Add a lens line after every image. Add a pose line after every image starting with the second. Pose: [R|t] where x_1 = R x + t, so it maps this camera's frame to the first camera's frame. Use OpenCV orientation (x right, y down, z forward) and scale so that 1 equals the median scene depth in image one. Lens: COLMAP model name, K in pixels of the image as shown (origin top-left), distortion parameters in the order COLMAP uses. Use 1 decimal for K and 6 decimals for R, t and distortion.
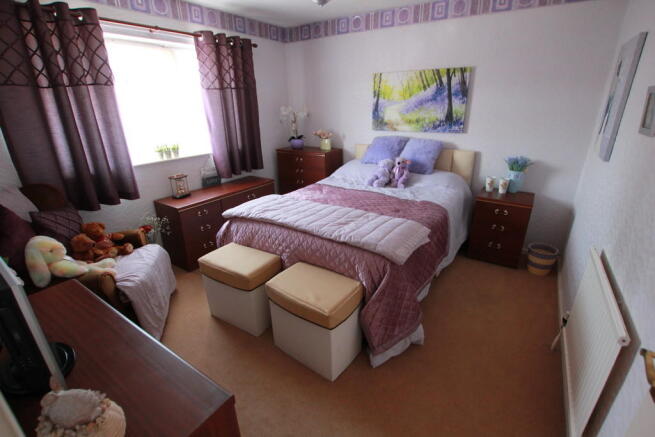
lens RADIAL K [[305.2, 0, 329.1], [0, 305.2, 217.7], [0, 0, 1]] dist [-0.017896, -0.000004]
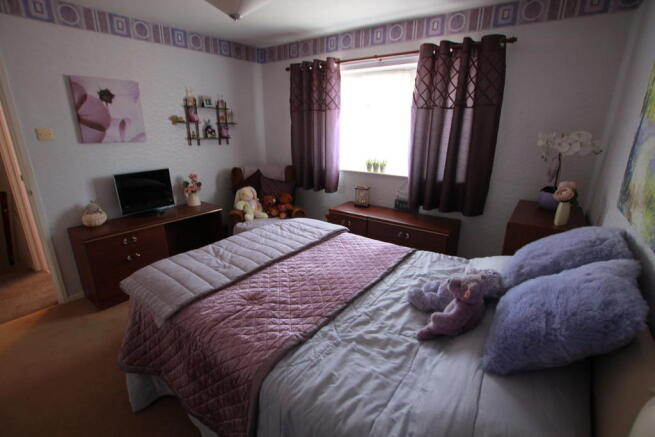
lens RADIAL K [[305.2, 0, 328.0], [0, 305.2, 223.2], [0, 0, 1]] dist [-0.017896, -0.000004]
pose [[-0.033632, 0.324575, -0.945262, 0.609648], [-0.355764, 0.879958, 0.314810, -0.329107], [0.933970, 0.346878, 0.085877, 0.829401]]
